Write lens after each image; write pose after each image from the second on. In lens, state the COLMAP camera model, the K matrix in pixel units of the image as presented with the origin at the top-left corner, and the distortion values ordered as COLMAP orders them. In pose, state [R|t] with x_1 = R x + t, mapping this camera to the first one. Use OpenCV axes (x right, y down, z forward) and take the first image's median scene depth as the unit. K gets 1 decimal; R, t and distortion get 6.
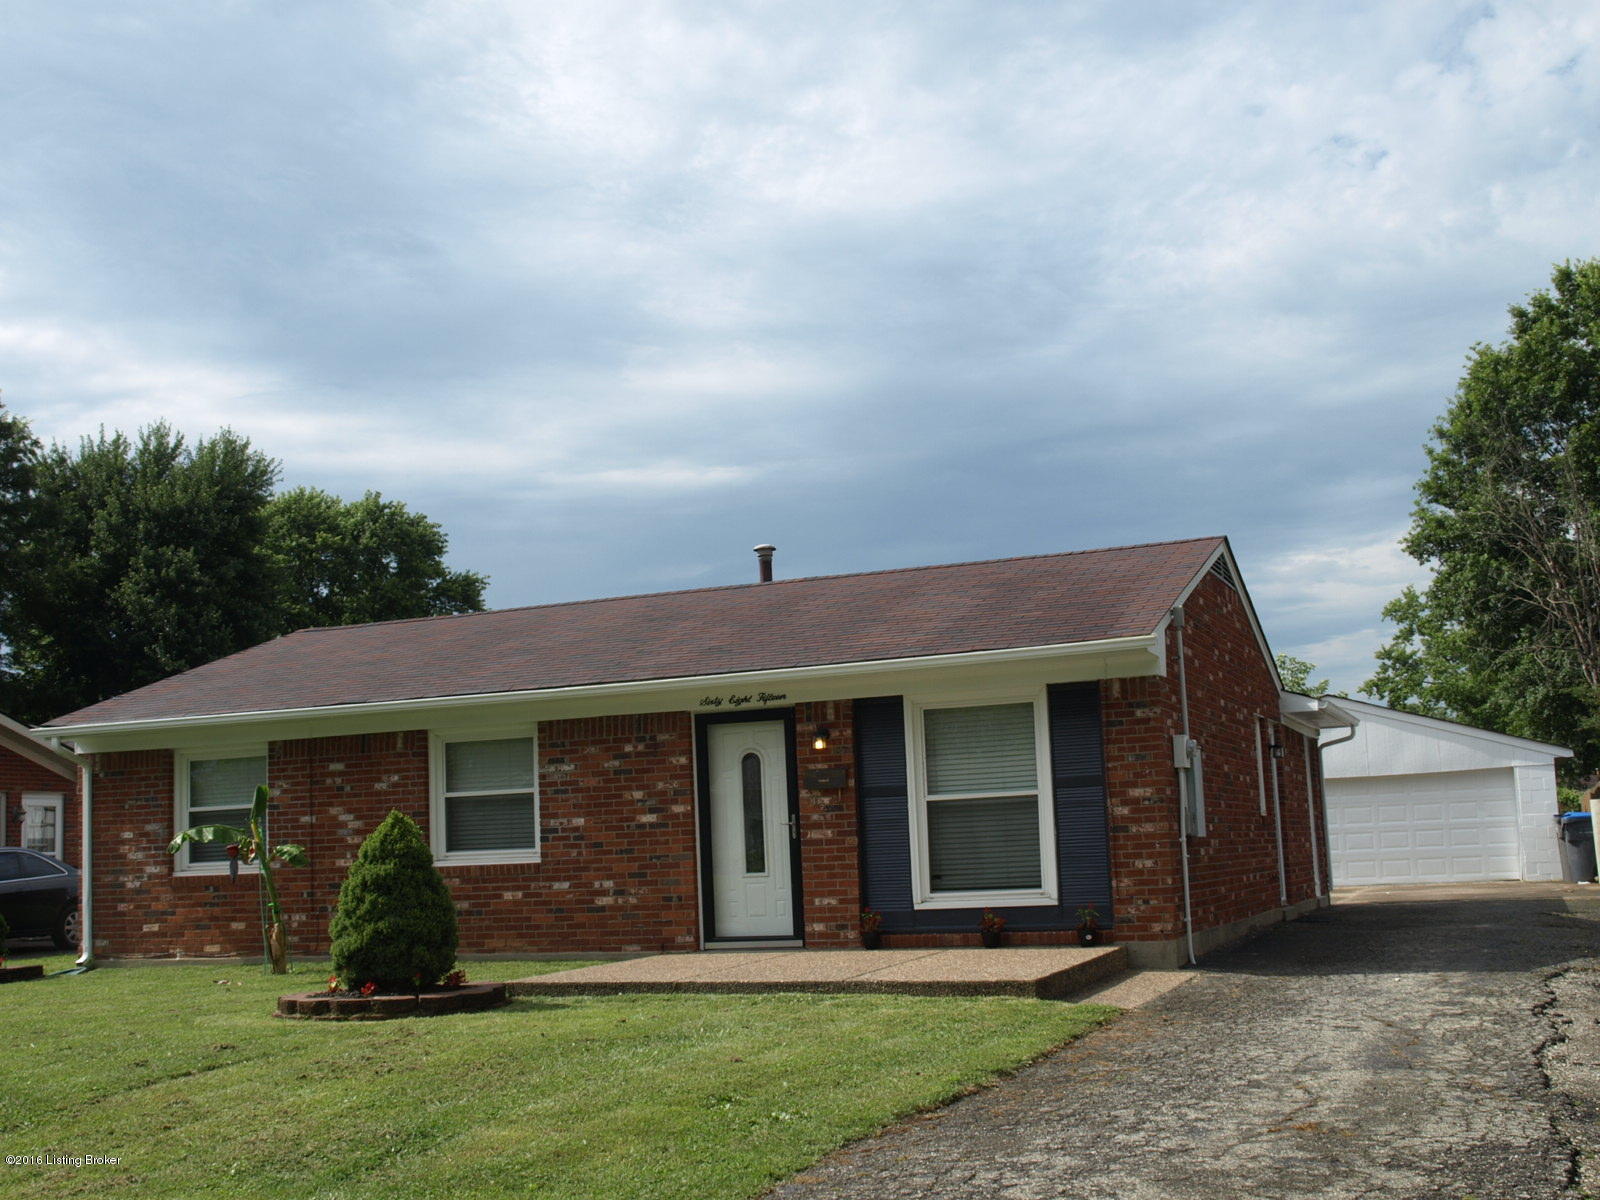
lens RADIAL K [[1855.2, 0, 800.0], [0, 1855.2, 600.0], [0, 0, 1]] dist [-0.001146, -0.001462]
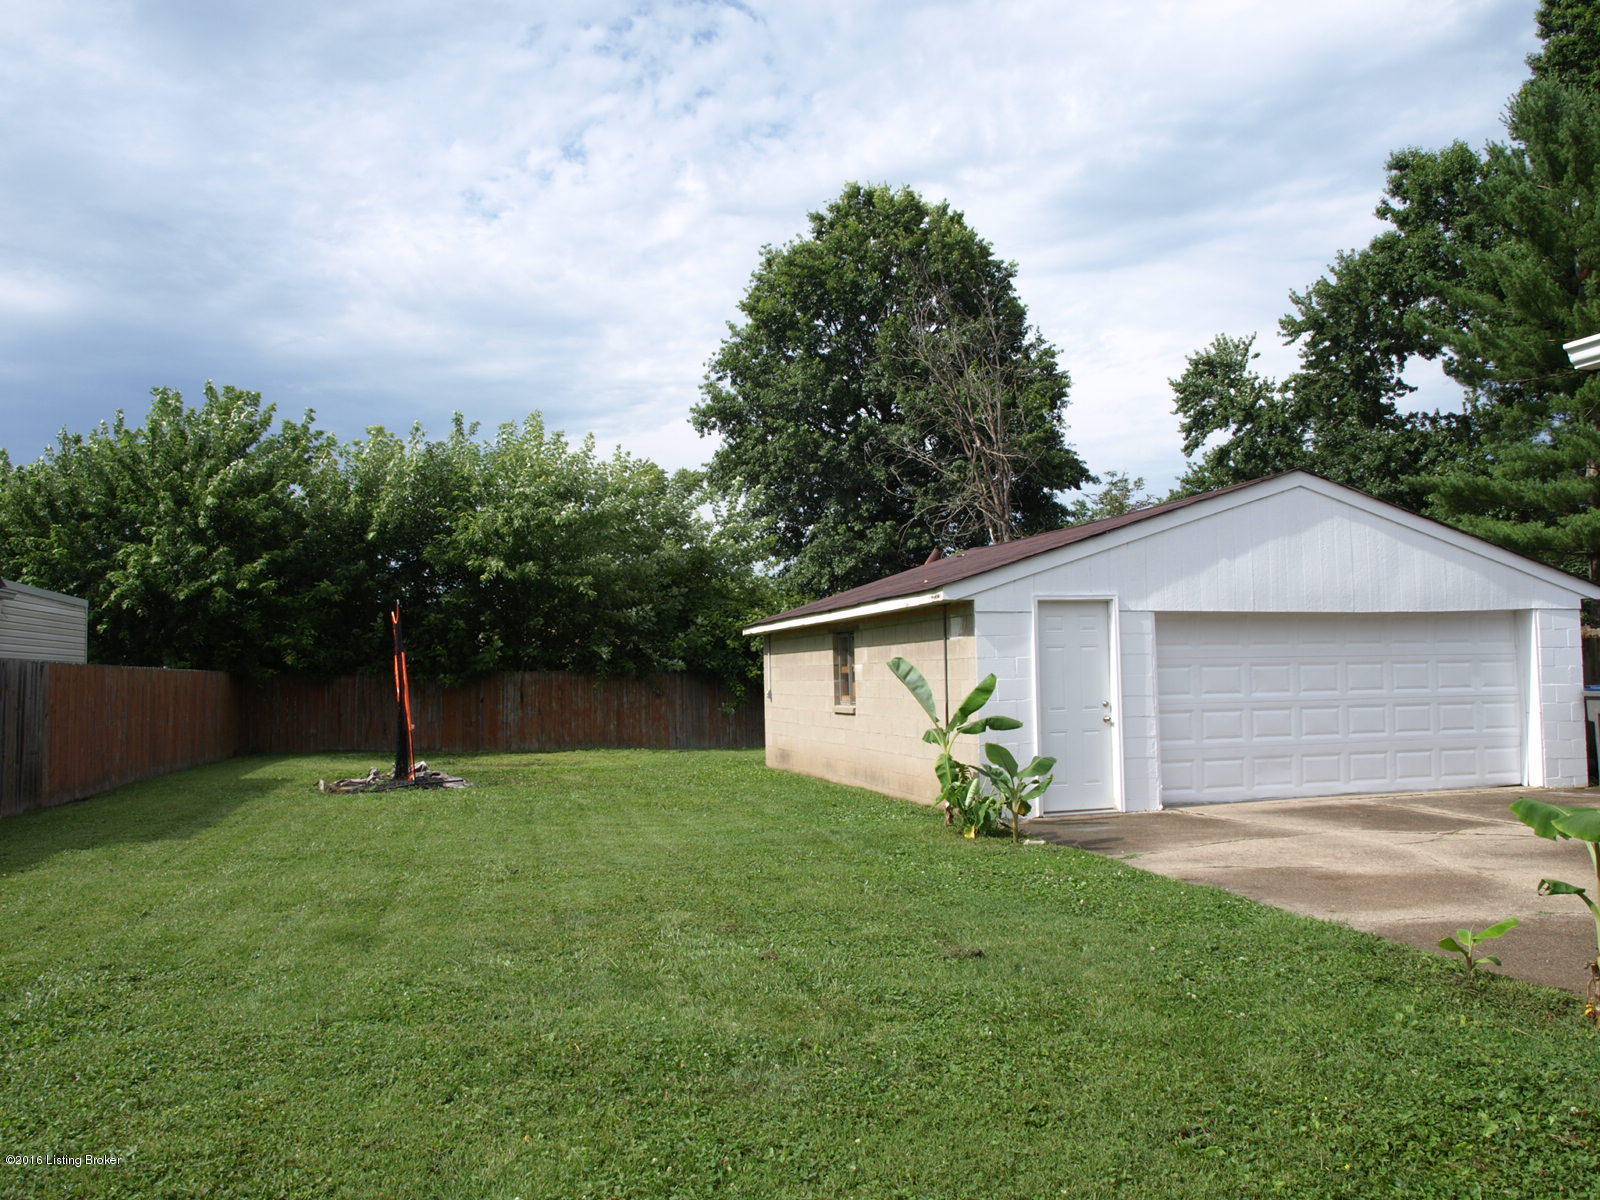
lens RADIAL K [[1270.9, 0, 791.5], [0, 1270.9, 601.9], [0, 0, 1]] dist [-0.111457, 0.075432]
pose [[0.831888, 0.058772, 0.551822, -0.026968], [-0.098800, 0.994175, 0.043059, 0.043379], [-0.546077, -0.090341, 0.832849, 0.362320]]
